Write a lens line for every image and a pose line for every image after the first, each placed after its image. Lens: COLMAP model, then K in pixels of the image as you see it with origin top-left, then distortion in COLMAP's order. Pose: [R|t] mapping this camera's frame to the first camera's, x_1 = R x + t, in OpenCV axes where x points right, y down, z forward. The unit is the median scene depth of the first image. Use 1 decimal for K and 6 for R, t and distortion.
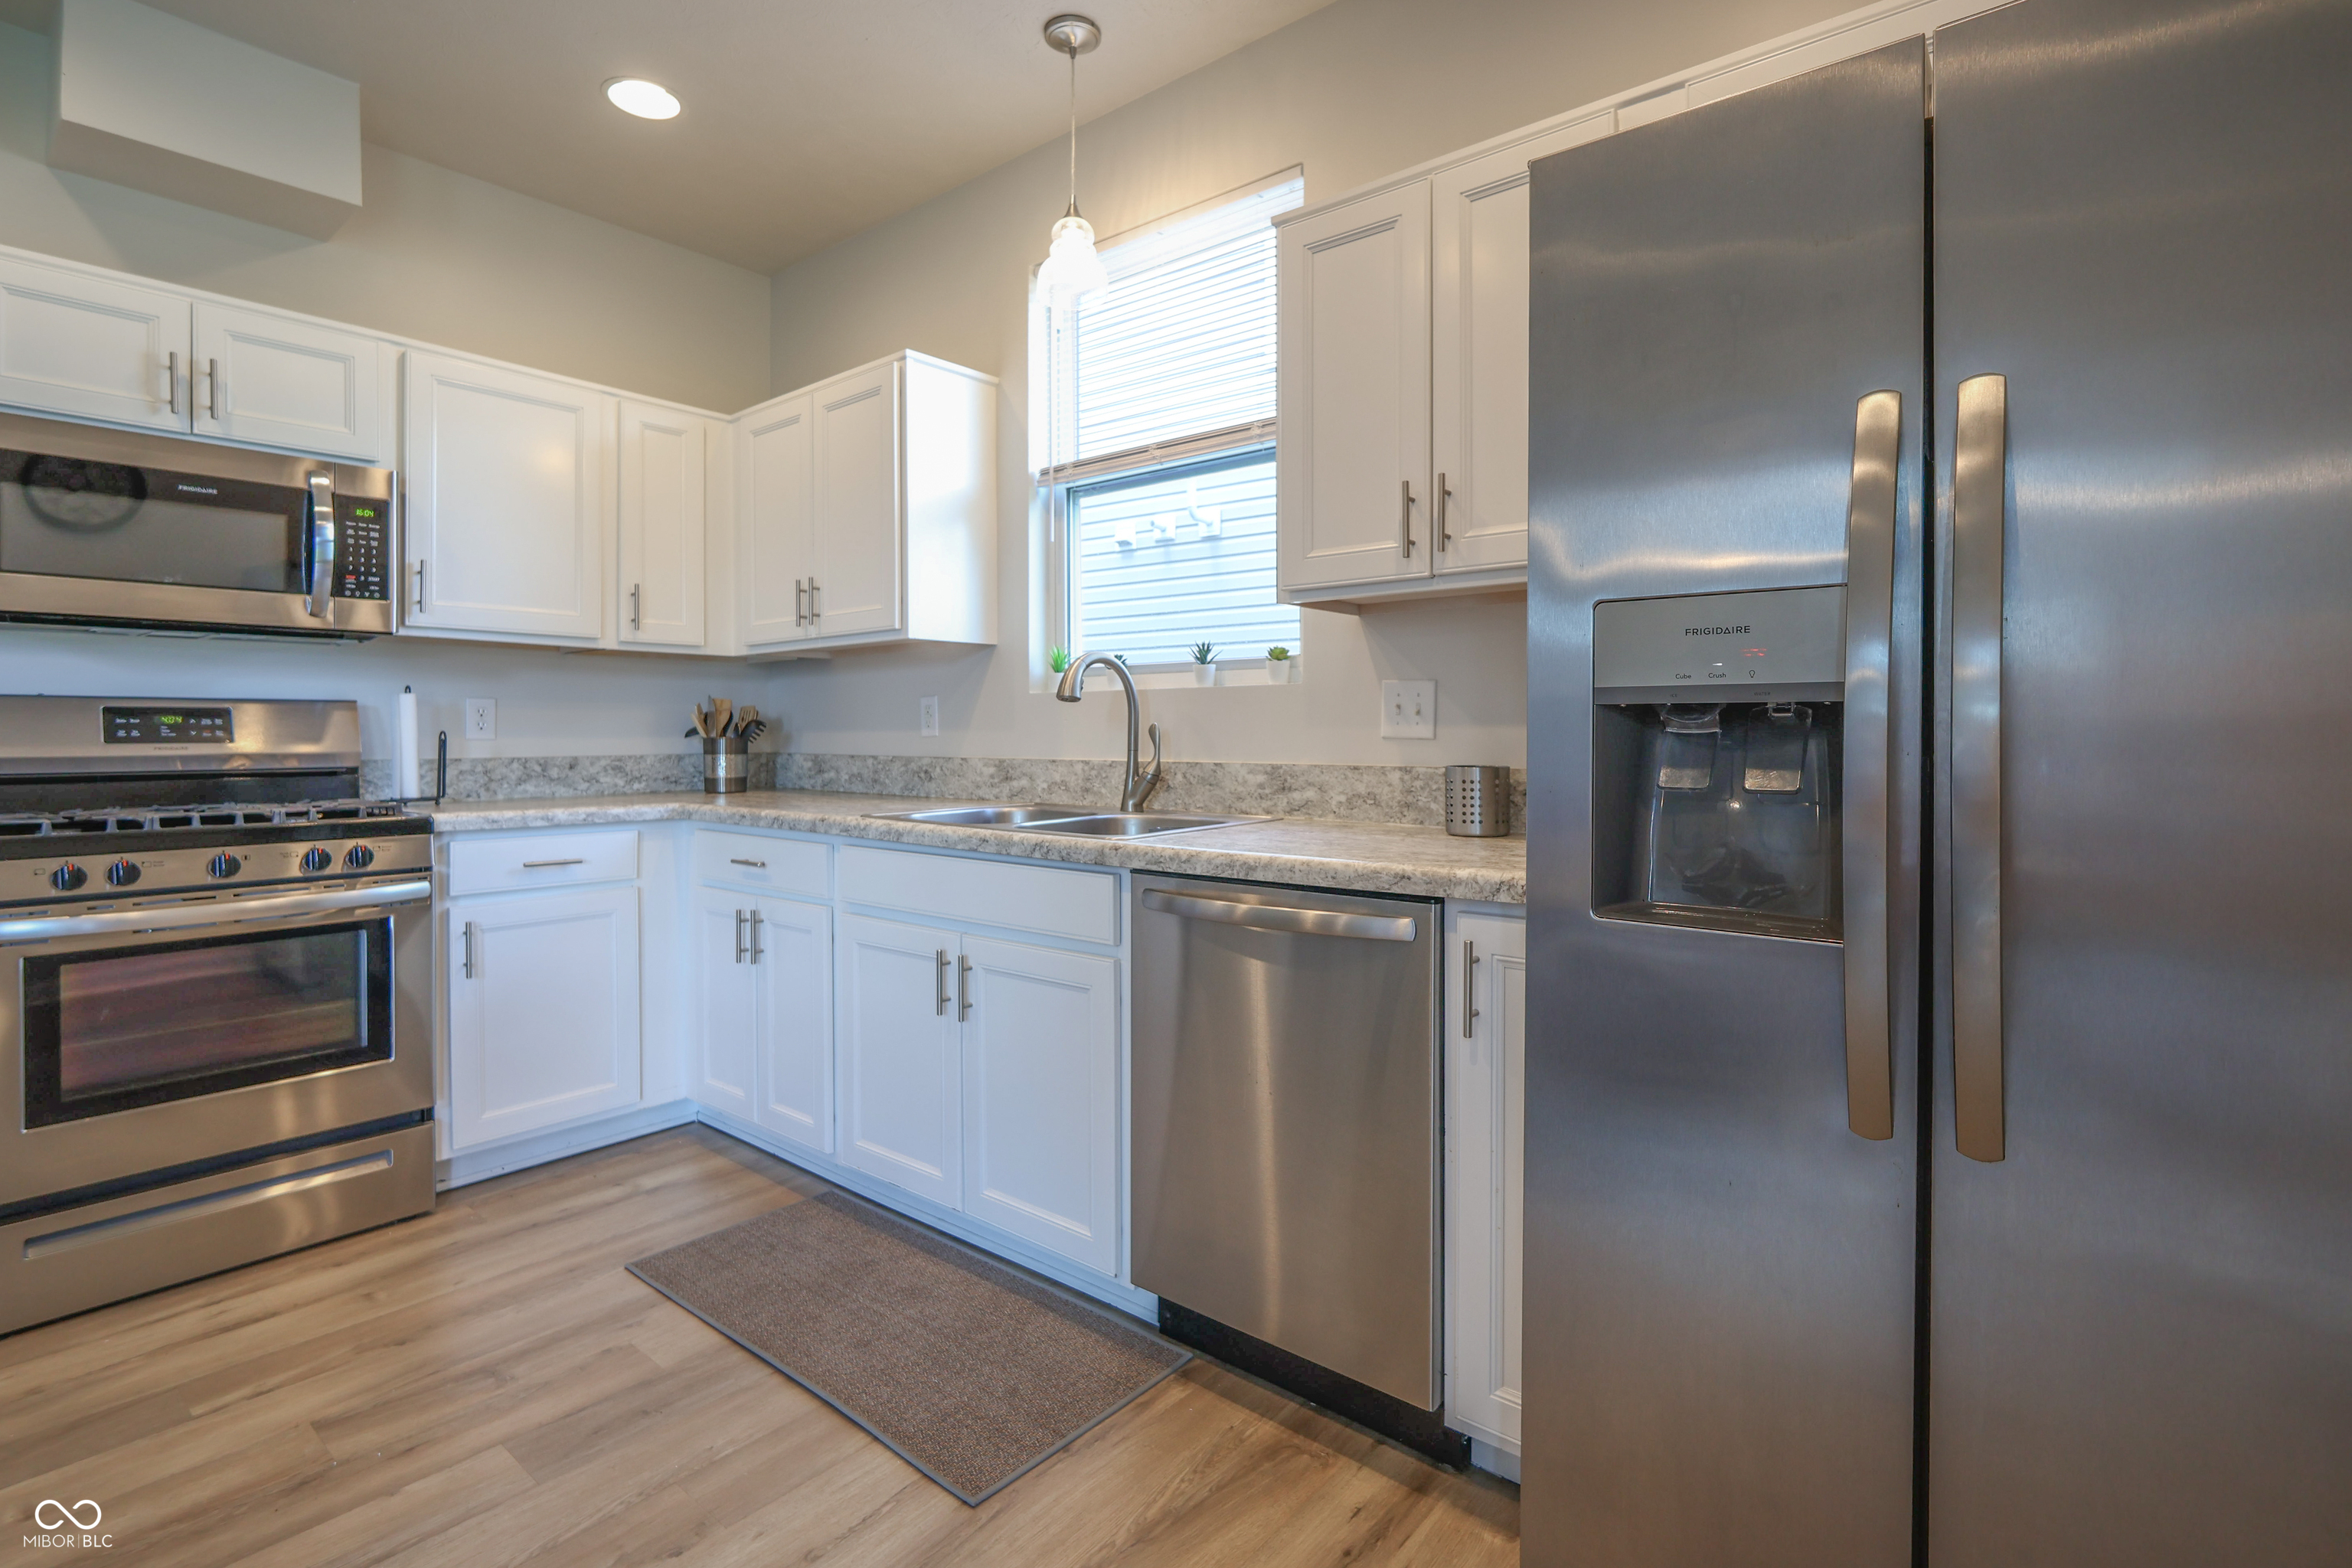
lens RADIAL K [[1160.9, 0, 1204.9], [0, 1160.9, 743.6], [0, 0, 1]] dist [0.001210, 0.000972]
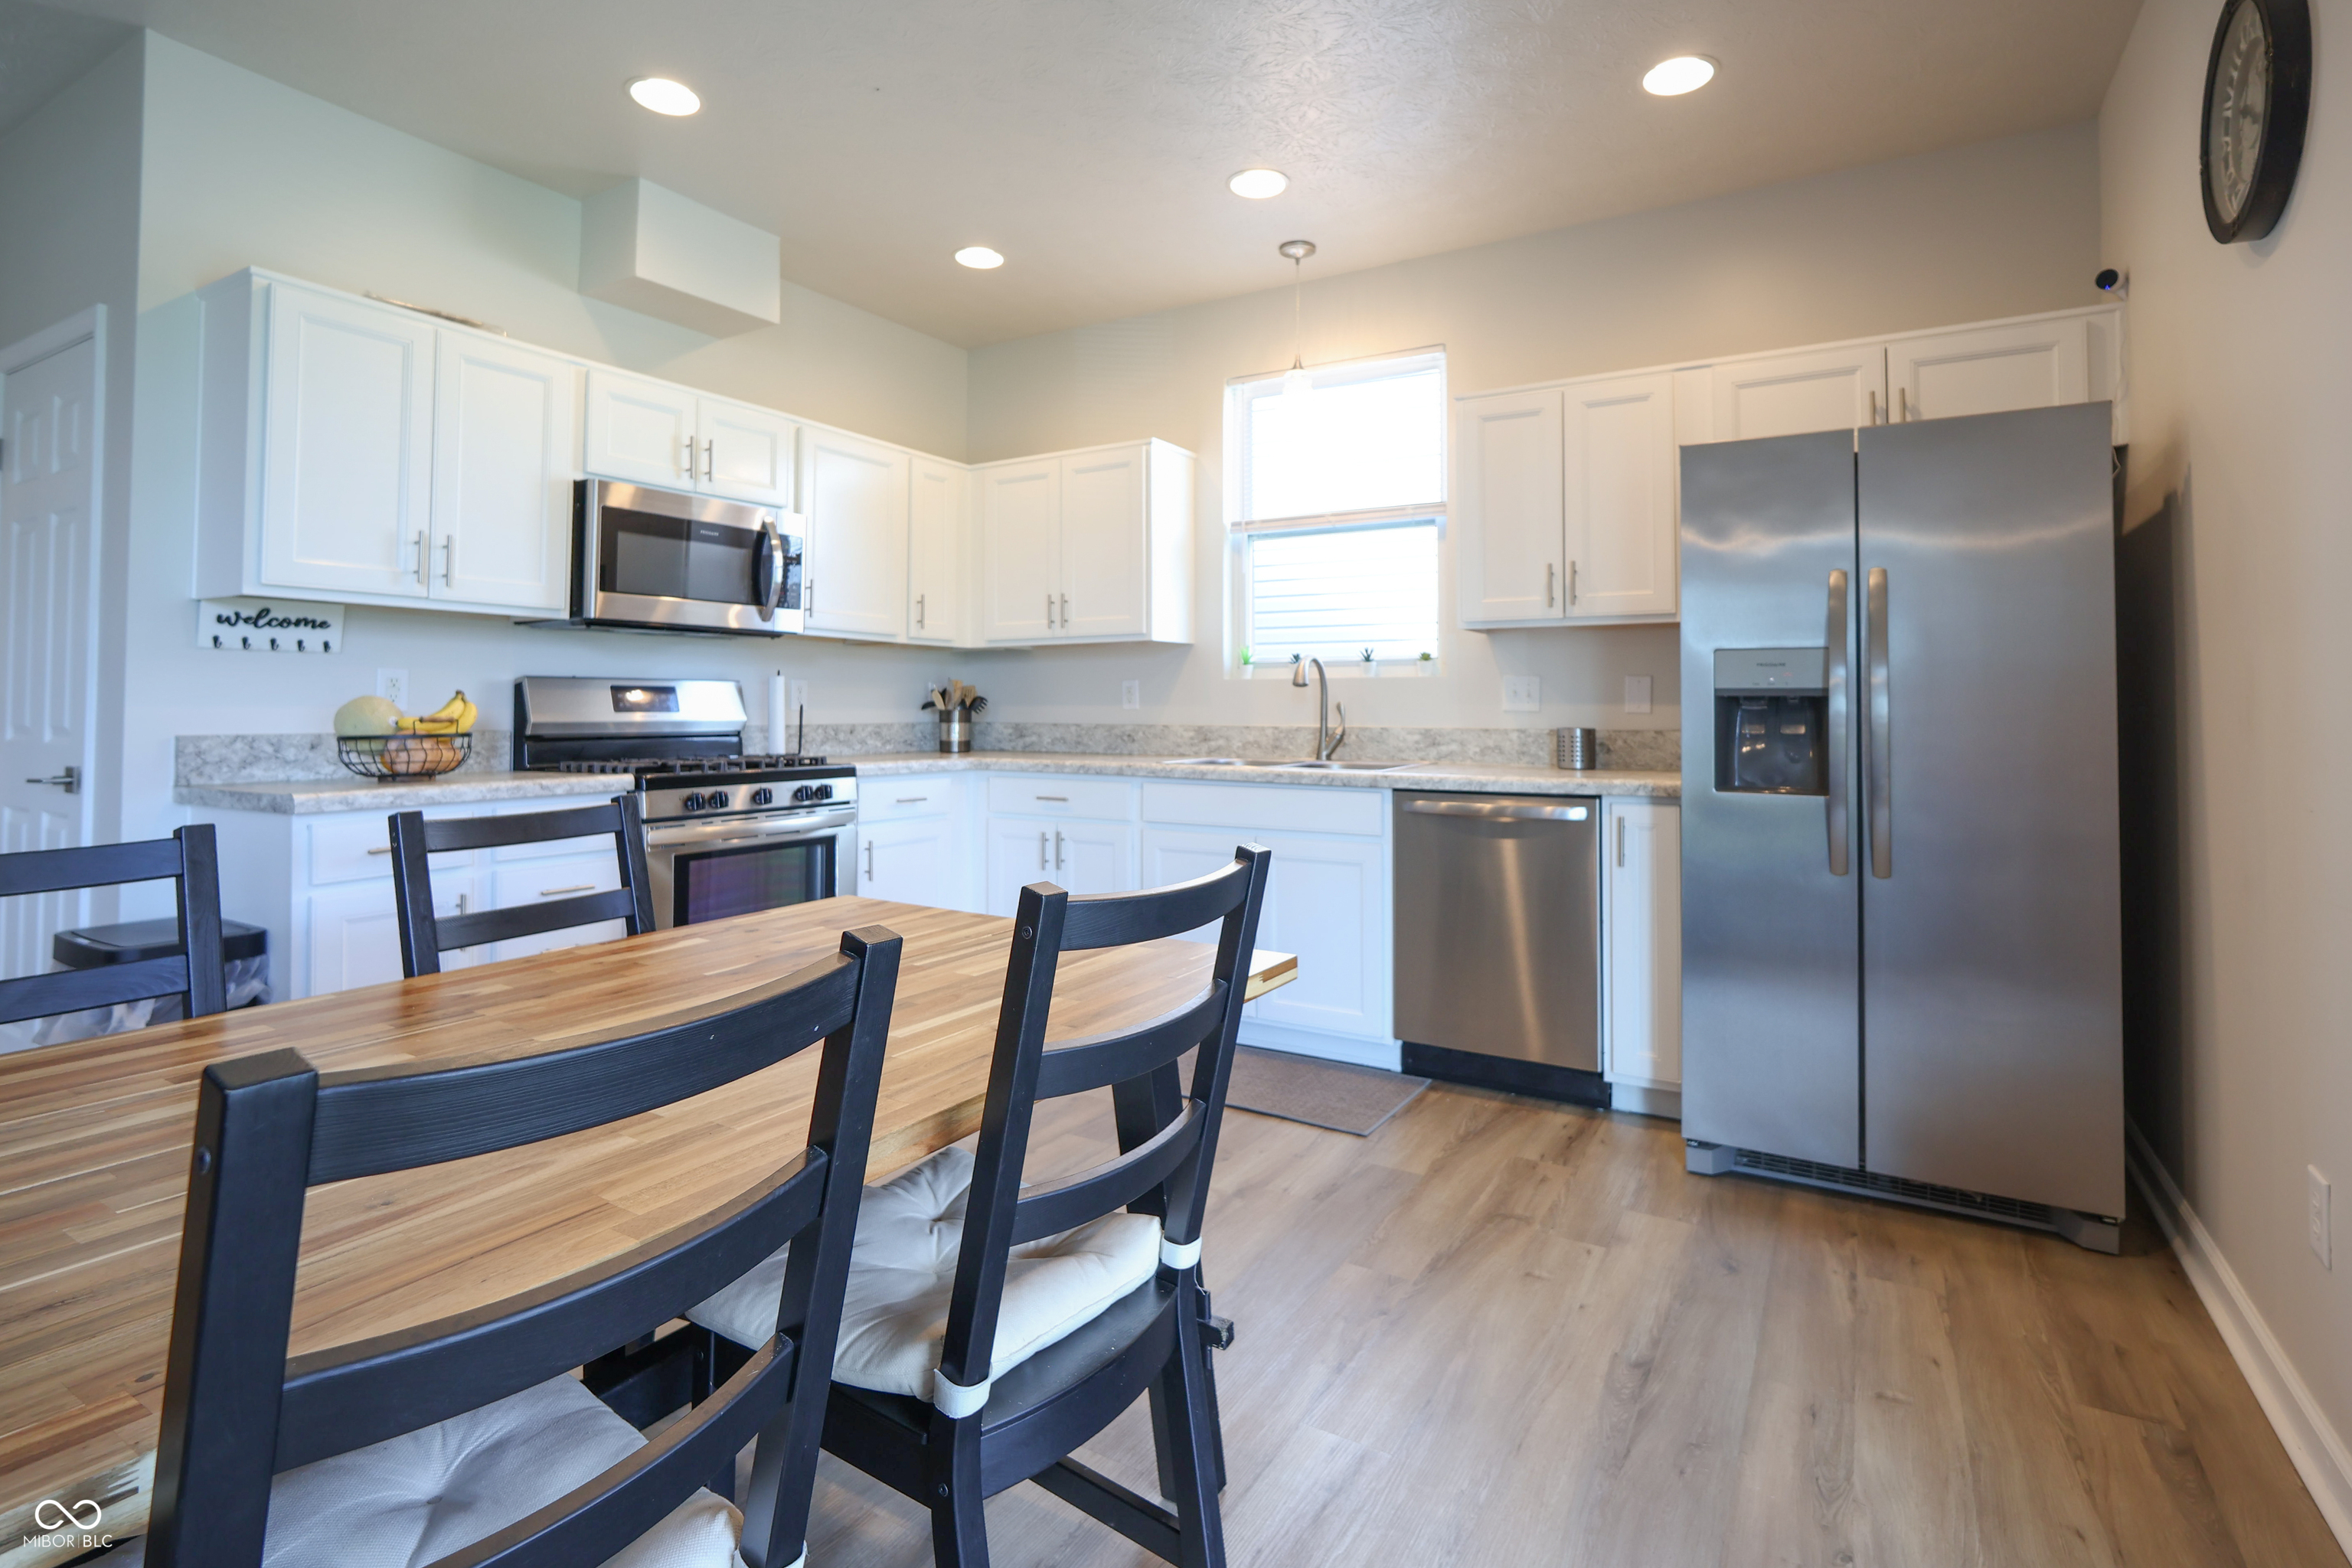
lens RADIAL K [[1179.7, 0, 1256.5], [0, 1179.7, 694.8], [0, 0, 1]] dist [0.002713, 0.001011]
pose [[0.981848, 0.006637, 0.189552, -0.441262], [-0.002268, 0.999727, -0.023259, 0.010168], [-0.189654, 0.022407, 0.981595, -0.476988]]
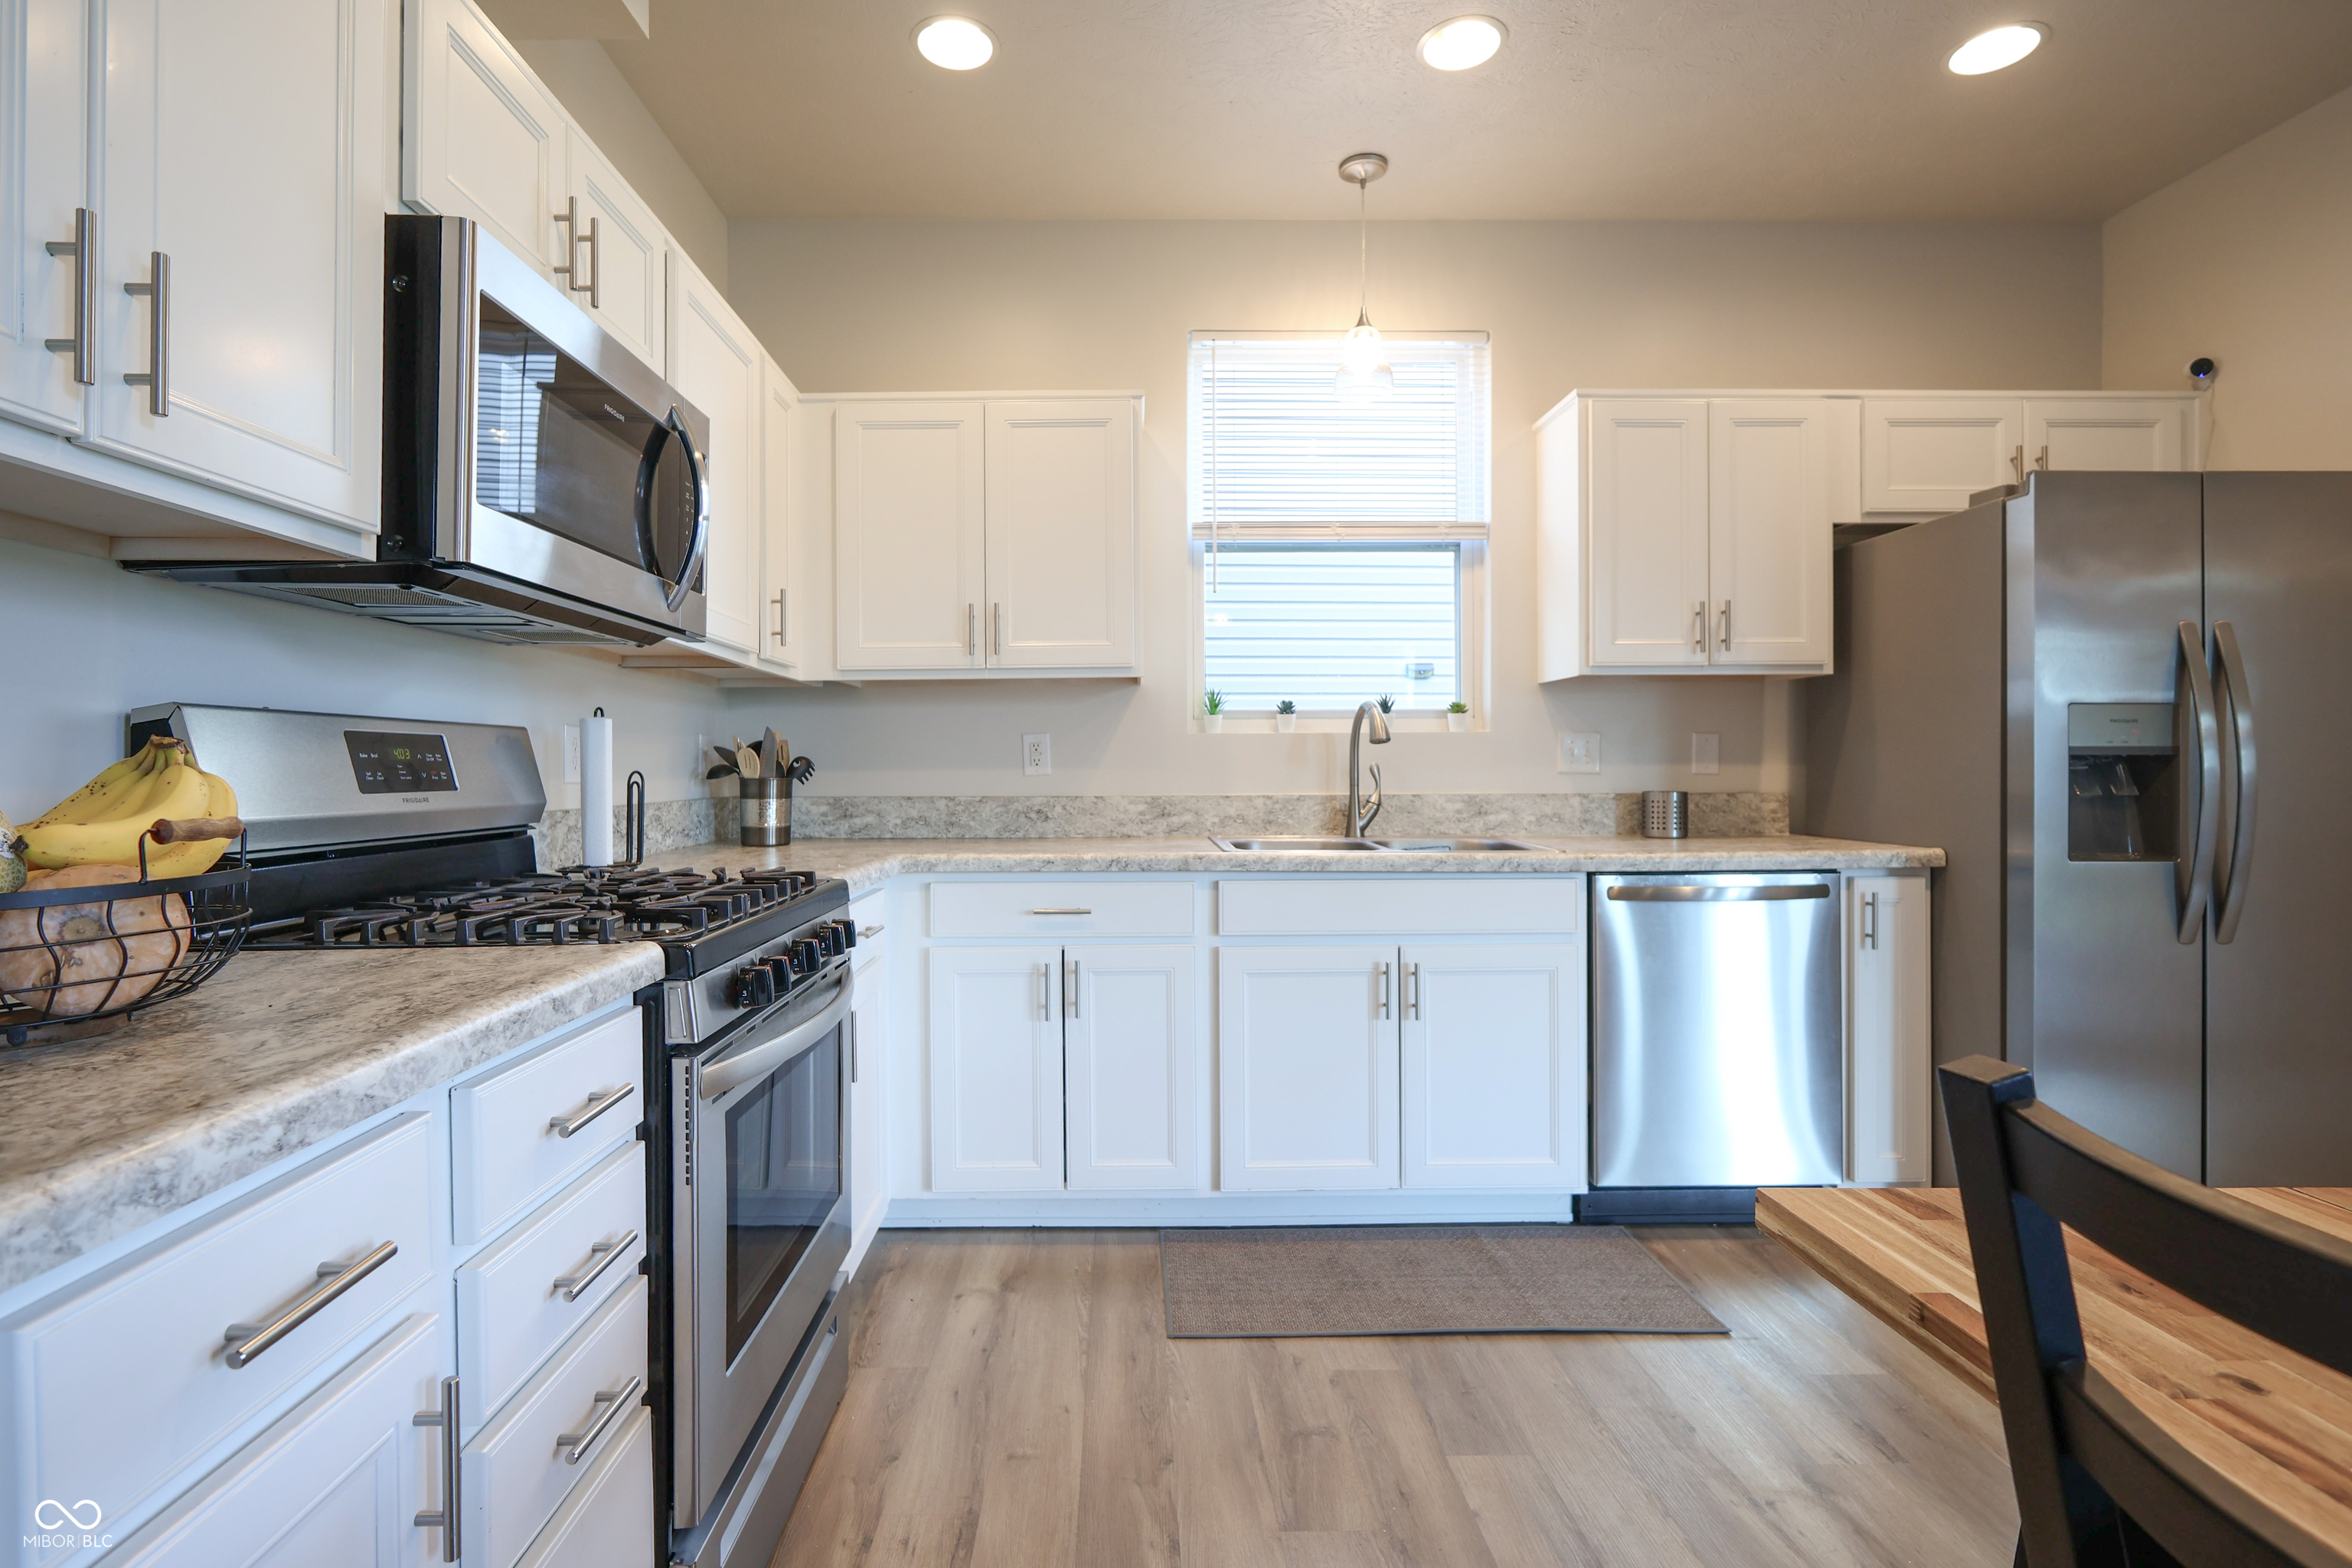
lens RADIAL K [[1132.7, 0, 1193.1], [0, 1132.7, 784.6], [0, 0, 1]] dist [-0.005255, 0.002133]
pose [[0.743206, -0.011363, 0.668967, -0.961144], [0.010224, 0.999932, 0.005627, -0.002912], [-0.668985, 0.002658, 0.743271, 0.266287]]
